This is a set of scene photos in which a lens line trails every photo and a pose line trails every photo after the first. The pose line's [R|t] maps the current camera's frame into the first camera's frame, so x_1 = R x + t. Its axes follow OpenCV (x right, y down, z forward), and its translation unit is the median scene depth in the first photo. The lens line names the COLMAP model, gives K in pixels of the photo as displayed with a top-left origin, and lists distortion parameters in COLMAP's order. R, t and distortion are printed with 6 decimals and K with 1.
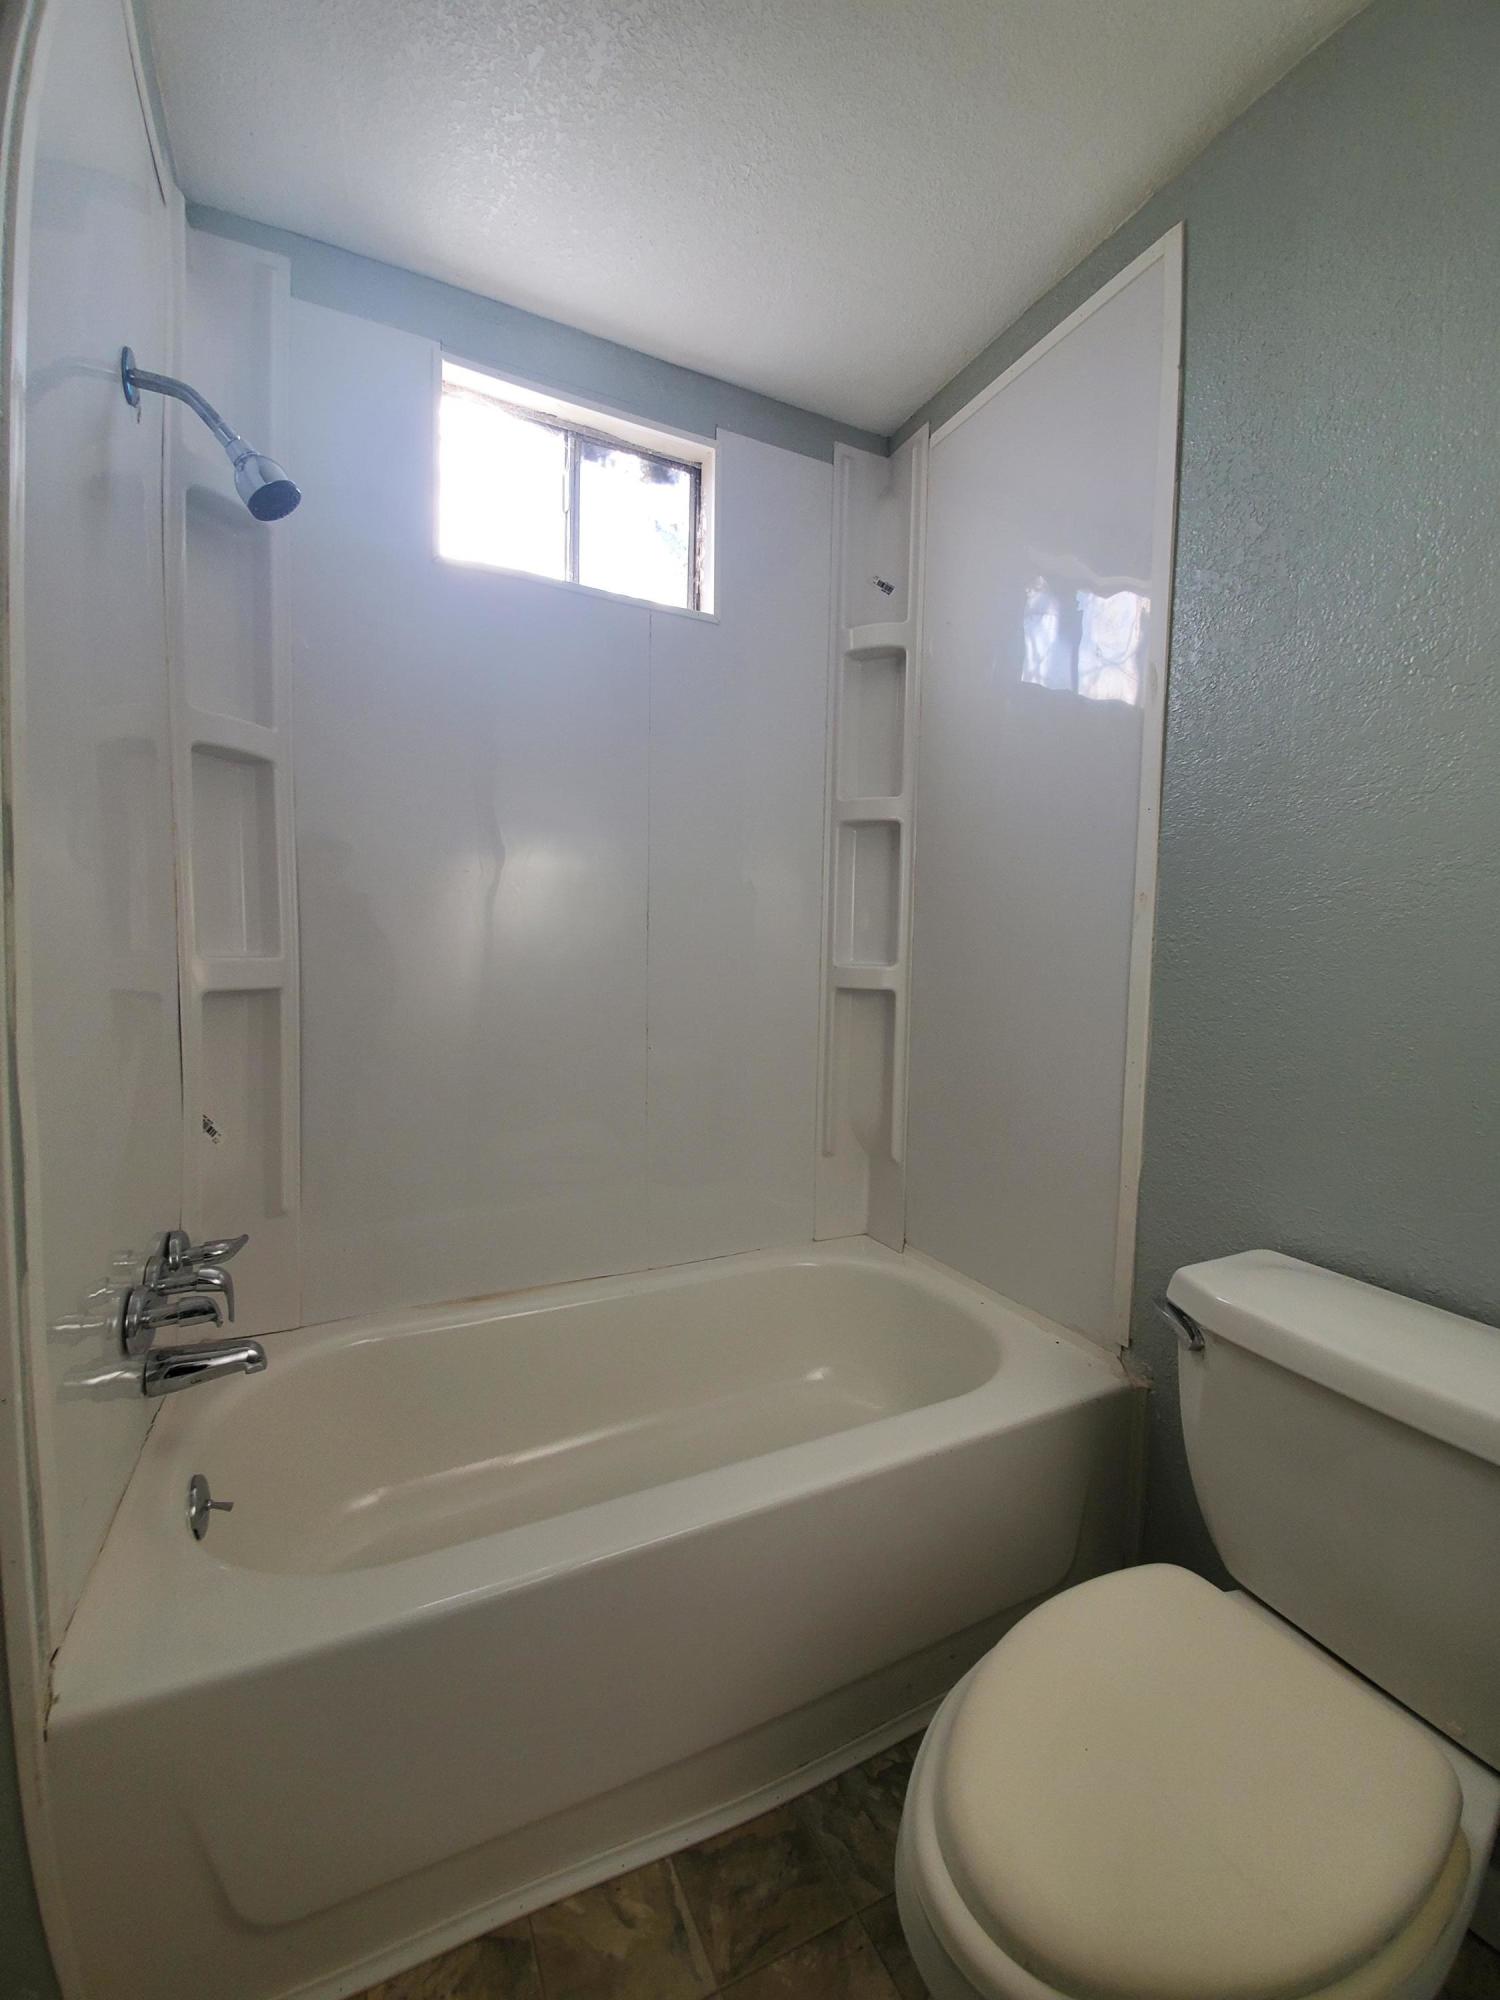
lens RADIAL K [[783.9, 0, 741.6], [0, 783.9, 996.8], [0, 0, 1]] dist [-0.009368, -0.001181]
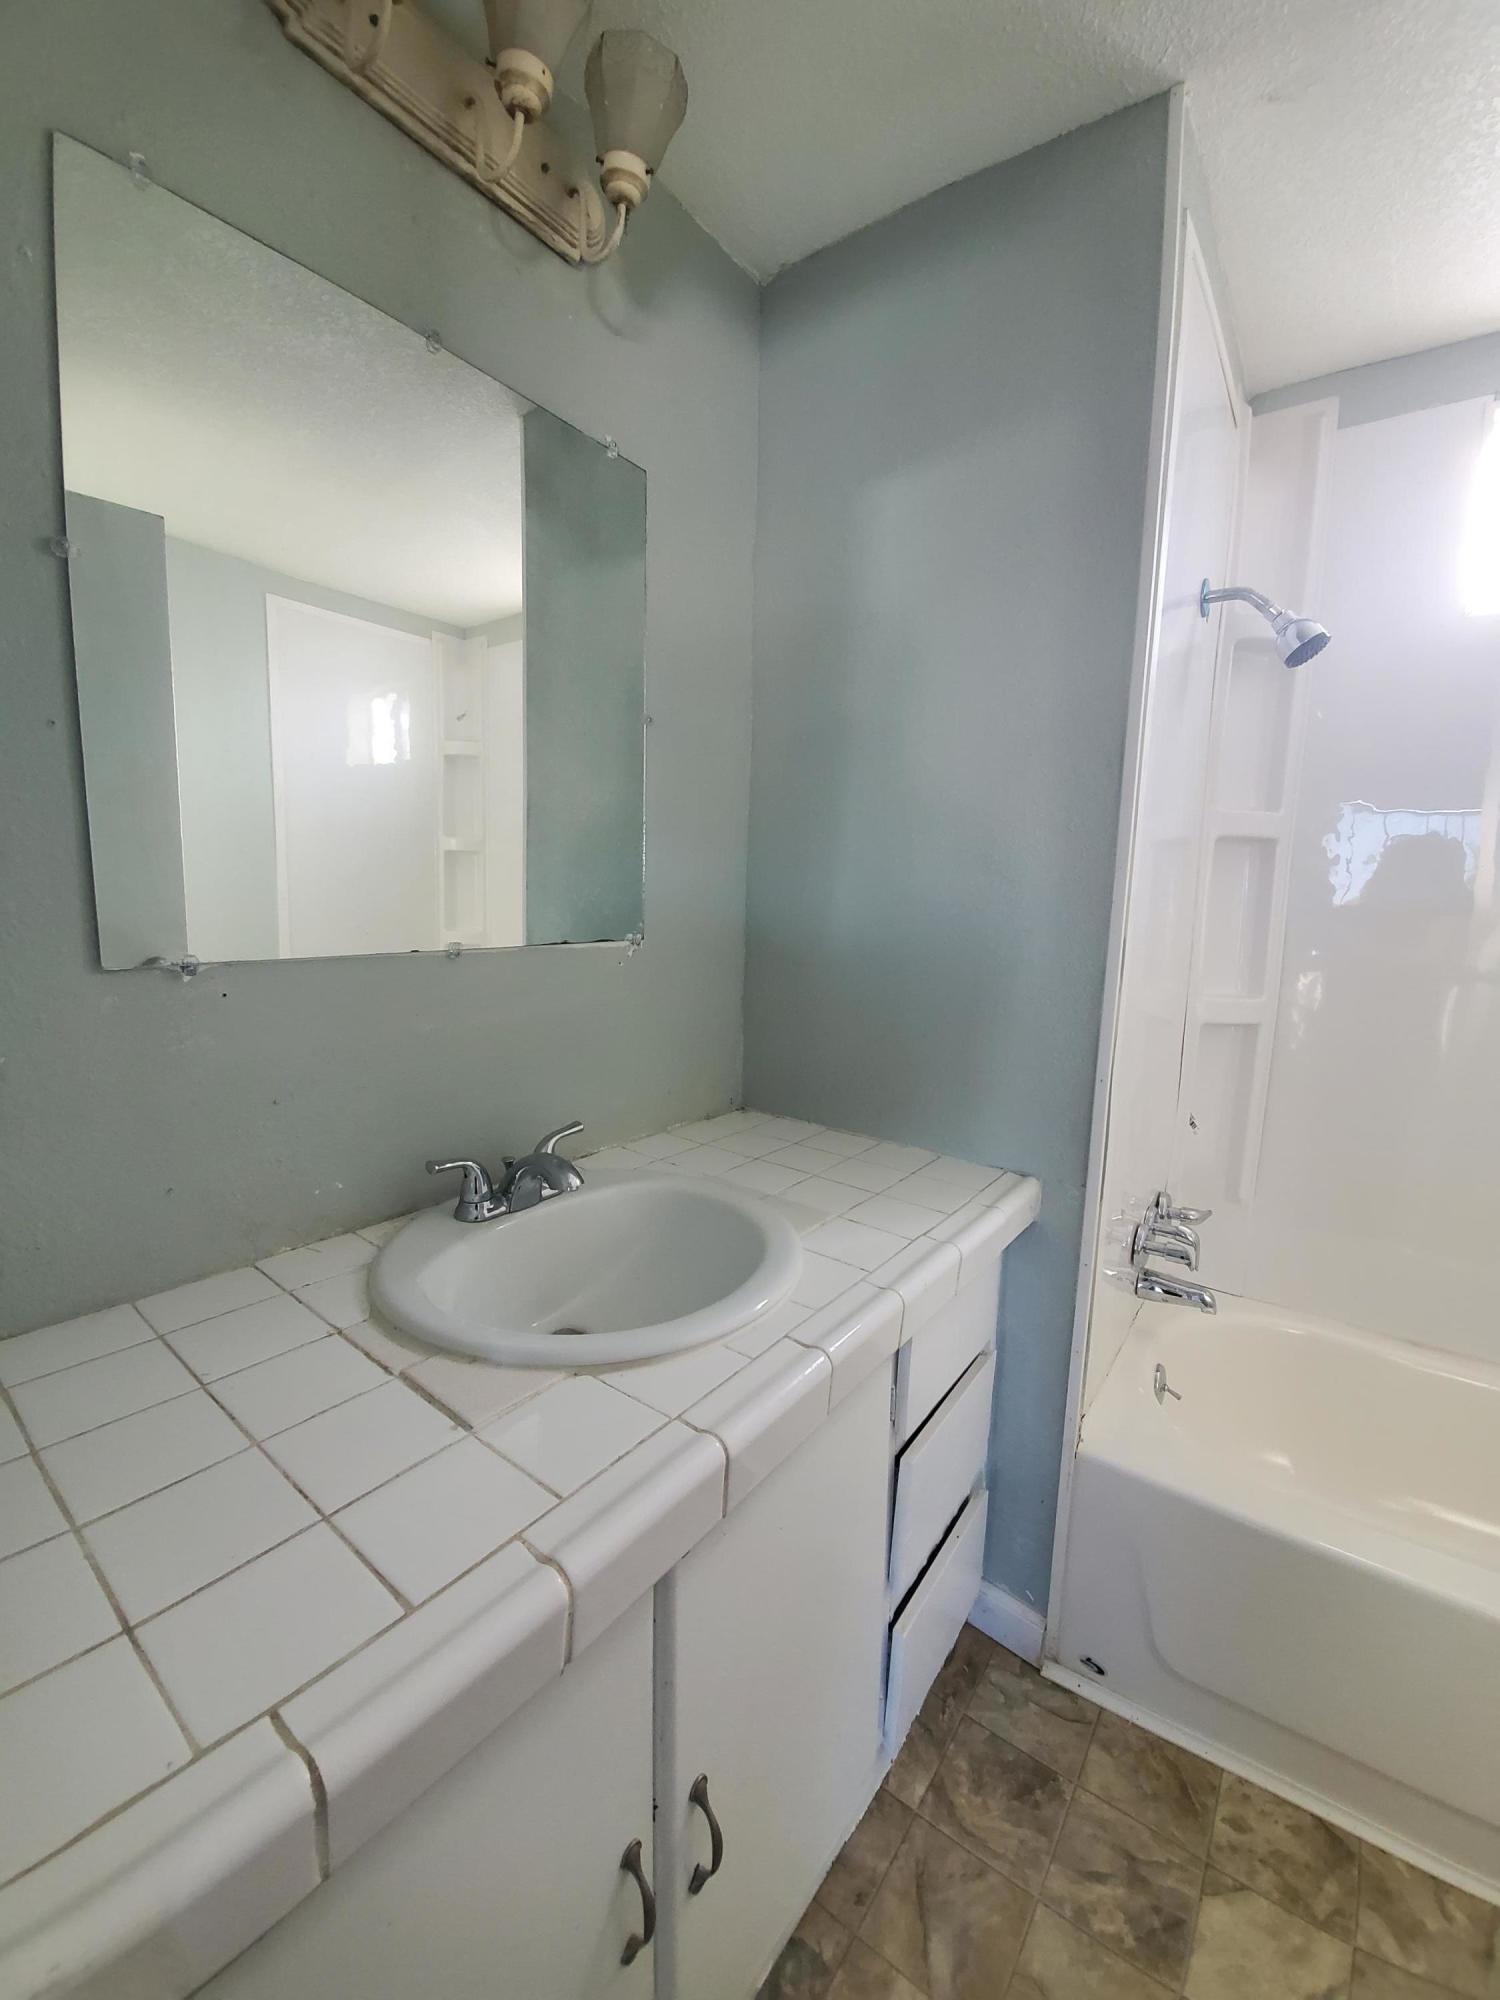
lens RADIAL K [[783.9, 0, 741.8], [0, 783.9, 996.5], [0, 0, 1]] dist [-0.009368, -0.001181]
pose [[0.454109, 0.108754, -0.884284, 0.145801], [-0.066389, 0.993893, 0.088142, -0.131788], [0.888469, 0.018681, 0.458556, -0.353206]]
